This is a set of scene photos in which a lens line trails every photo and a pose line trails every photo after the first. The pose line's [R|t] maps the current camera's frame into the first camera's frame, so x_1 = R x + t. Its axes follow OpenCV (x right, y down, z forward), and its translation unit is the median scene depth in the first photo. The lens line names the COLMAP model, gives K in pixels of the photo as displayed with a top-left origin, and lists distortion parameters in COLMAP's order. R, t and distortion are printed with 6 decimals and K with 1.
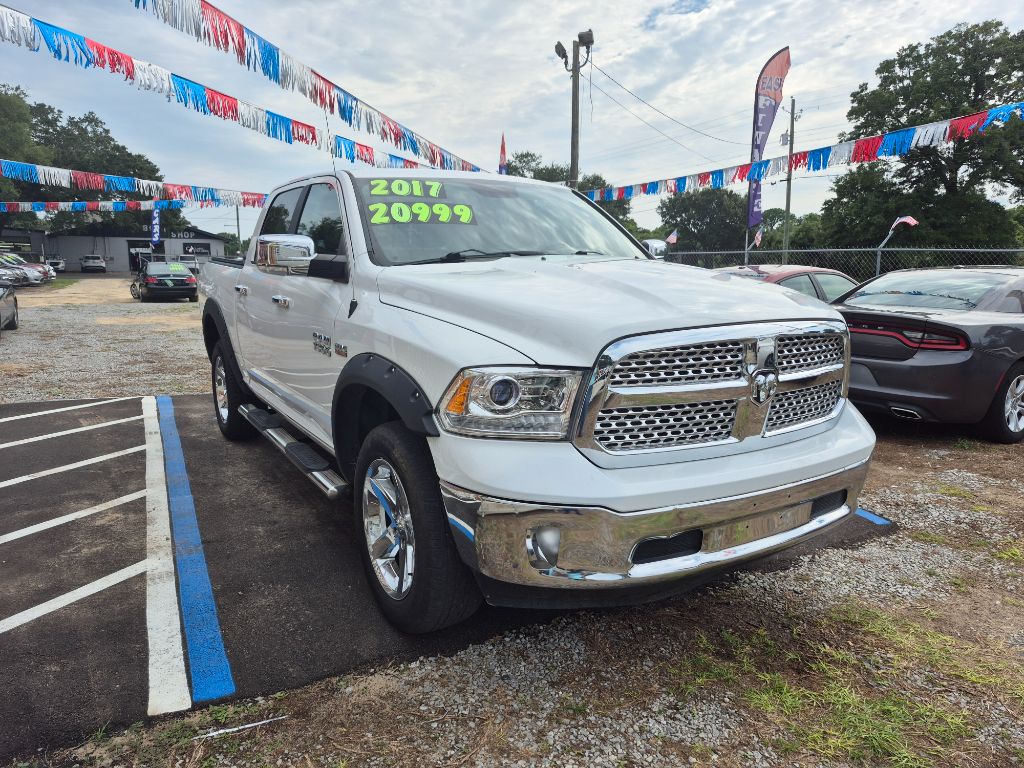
lens RADIAL K [[716.0, 0, 518.3], [0, 716.0, 379.9], [0, 0, 1]] dist [0.058626, -0.058541]
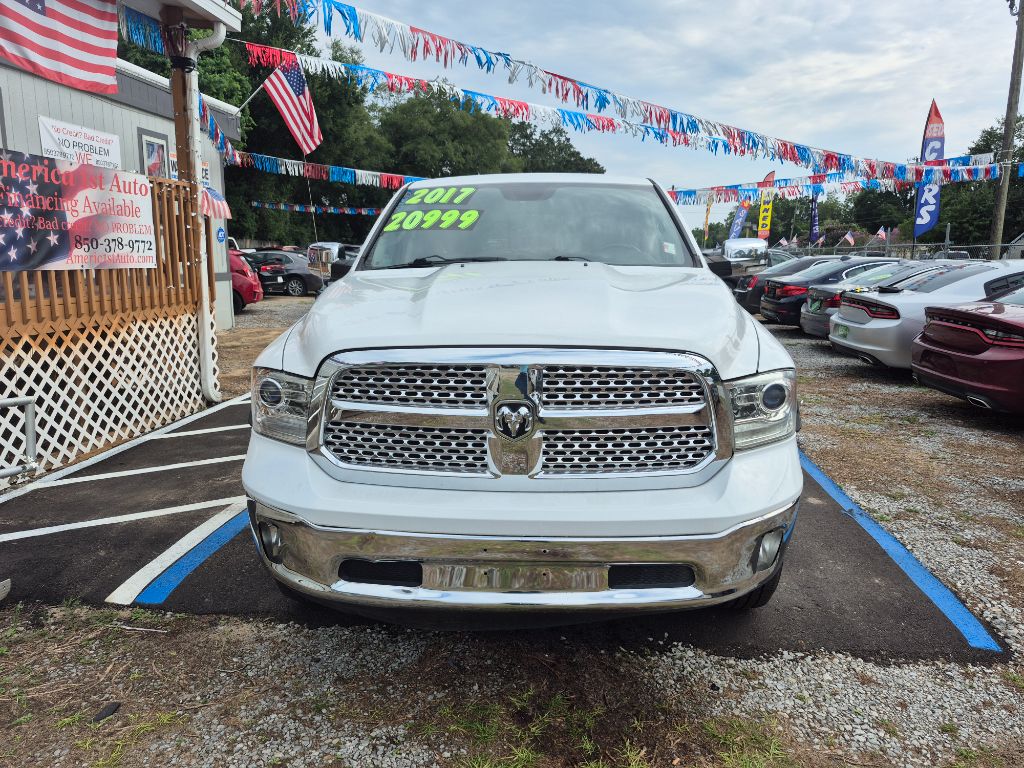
lens RADIAL K [[716.0, 0, 515.0], [0, 716.0, 379.2], [0, 0, 1]] dist [0.058626, -0.058541]
pose [[0.823717, 0.096521, -0.558725, 0.595415], [-0.088898, 0.995202, 0.040863, -0.054815], [0.559989, 0.016010, 0.828345, 0.203824]]
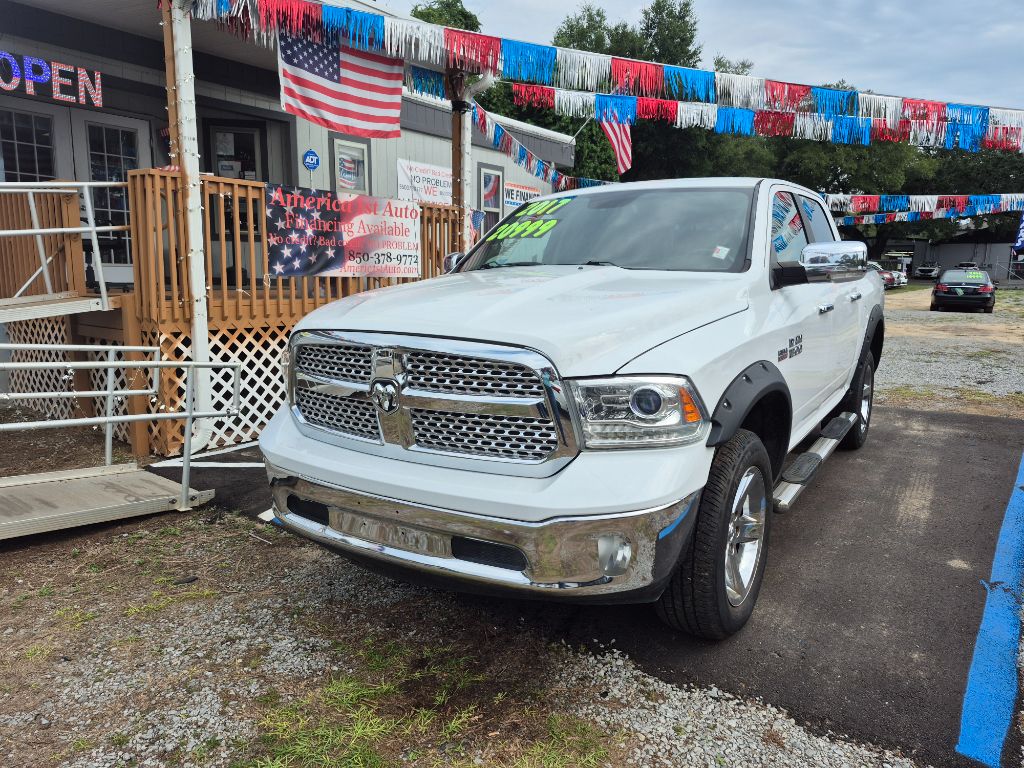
lens RADIAL K [[716.0, 0, 520.5], [0, 716.0, 386.3], [0, 0, 1]] dist [0.058626, -0.058541]
pose [[0.431576, 0.144595, -0.890412, 0.961686], [-0.145773, 0.985275, 0.089344, -0.089236], [0.890220, 0.091240, 0.446300, 0.519506]]
